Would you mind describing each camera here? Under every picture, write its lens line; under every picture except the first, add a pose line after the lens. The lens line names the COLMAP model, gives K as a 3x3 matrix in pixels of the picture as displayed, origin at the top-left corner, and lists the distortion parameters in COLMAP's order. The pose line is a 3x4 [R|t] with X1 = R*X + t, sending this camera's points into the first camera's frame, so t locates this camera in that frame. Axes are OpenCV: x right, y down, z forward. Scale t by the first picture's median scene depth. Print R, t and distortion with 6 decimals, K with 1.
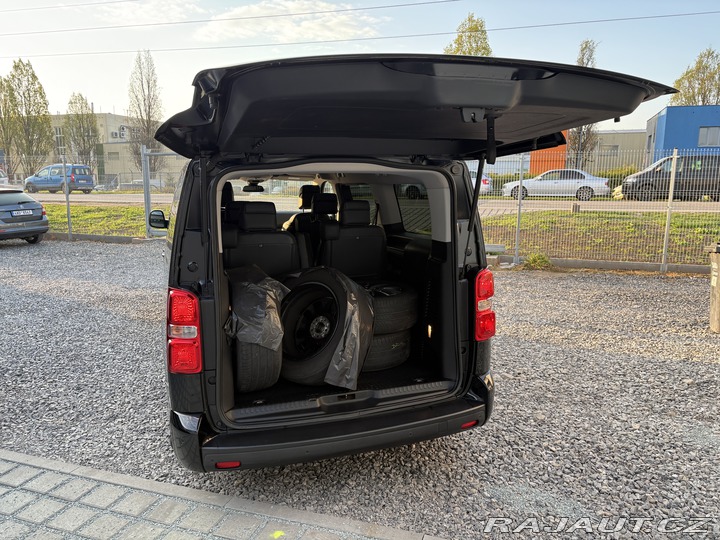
lens RADIAL K [[549.3, 0, 362.8], [0, 549.3, 257.6], [0, 0, 1]] dist [0.032551, -0.038978]
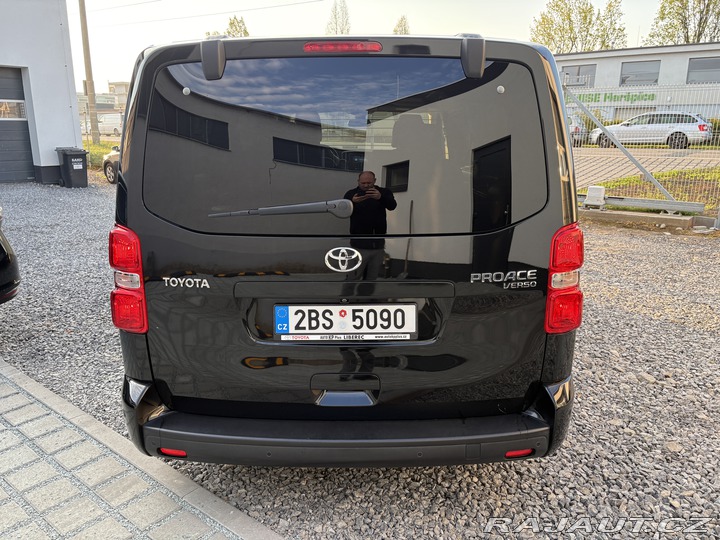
lens RADIAL K [[549.3, 0, 361.6], [0, 549.3, 264.1], [0, 0, 1]] dist [0.032551, -0.038978]
pose [[0.942020, 0.079831, -0.325923, 0.161533], [-0.047691, 0.993280, 0.105449, 0.008615], [0.332151, -0.083792, 0.939497, 0.244647]]
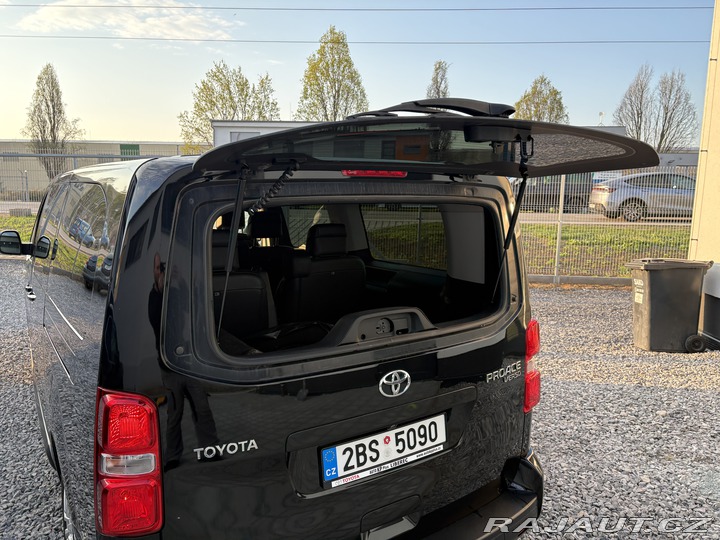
lens RADIAL K [[549.3, 0, 364.1], [0, 549.3, 271.6], [0, 0, 1]] dist [0.032551, -0.038978]
pose [[0.967461, -0.022746, 0.251995, -0.151549], [0.020925, 0.999732, 0.009904, -0.042240], [-0.252153, -0.004309, 0.967678, 0.256778]]
